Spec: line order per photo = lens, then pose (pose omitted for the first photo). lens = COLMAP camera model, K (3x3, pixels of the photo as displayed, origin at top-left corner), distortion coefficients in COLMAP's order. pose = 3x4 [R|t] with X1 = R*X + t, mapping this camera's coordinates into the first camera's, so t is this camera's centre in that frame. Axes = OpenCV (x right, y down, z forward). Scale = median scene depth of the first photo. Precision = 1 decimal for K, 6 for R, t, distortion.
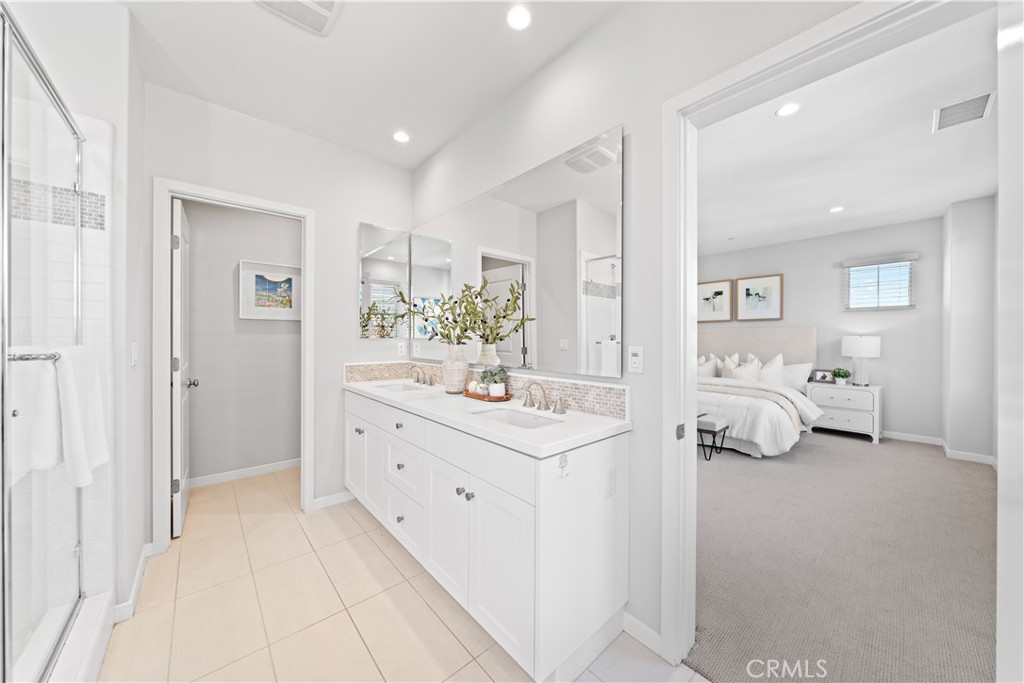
lens RADIAL K [[352.0, 0, 512.0], [0, 352.0, 341.5], [0, 0, 1]] dist [-0.000160, 0.000168]
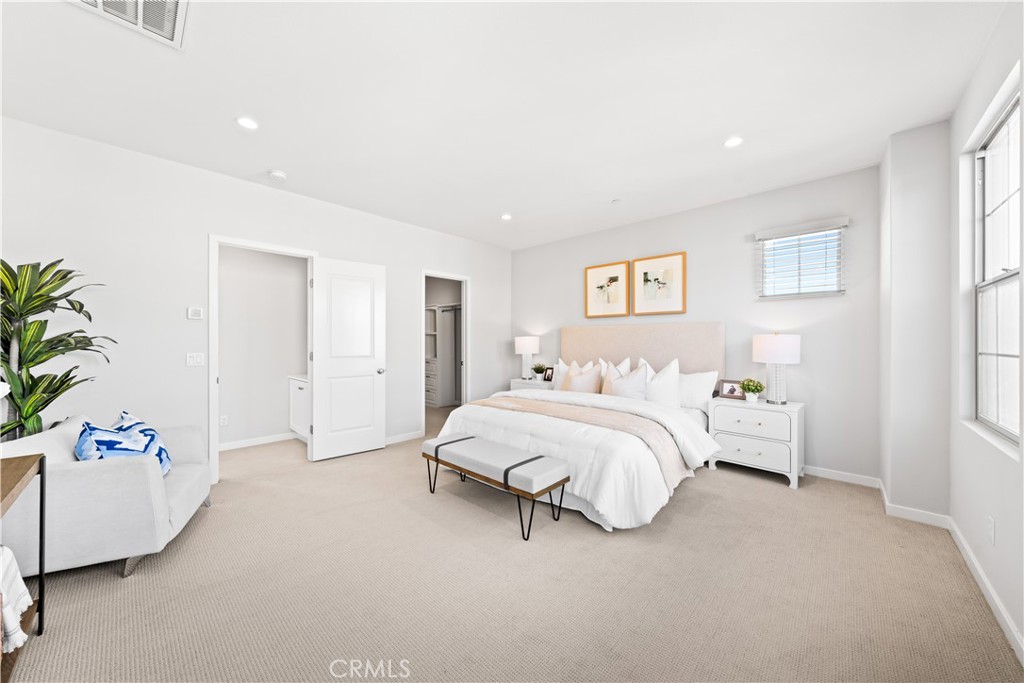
lens RADIAL K [[348.5, 0, 512.0], [0, 348.5, 341.5], [0, 0, 1]] dist [-0.007993, -0.000161]
pose [[0.997398, -0.001273, 0.072082, 0.405887], [0.001485, 0.999995, -0.002888, 0.000767], [-0.072078, 0.002987, 0.997395, 0.337020]]
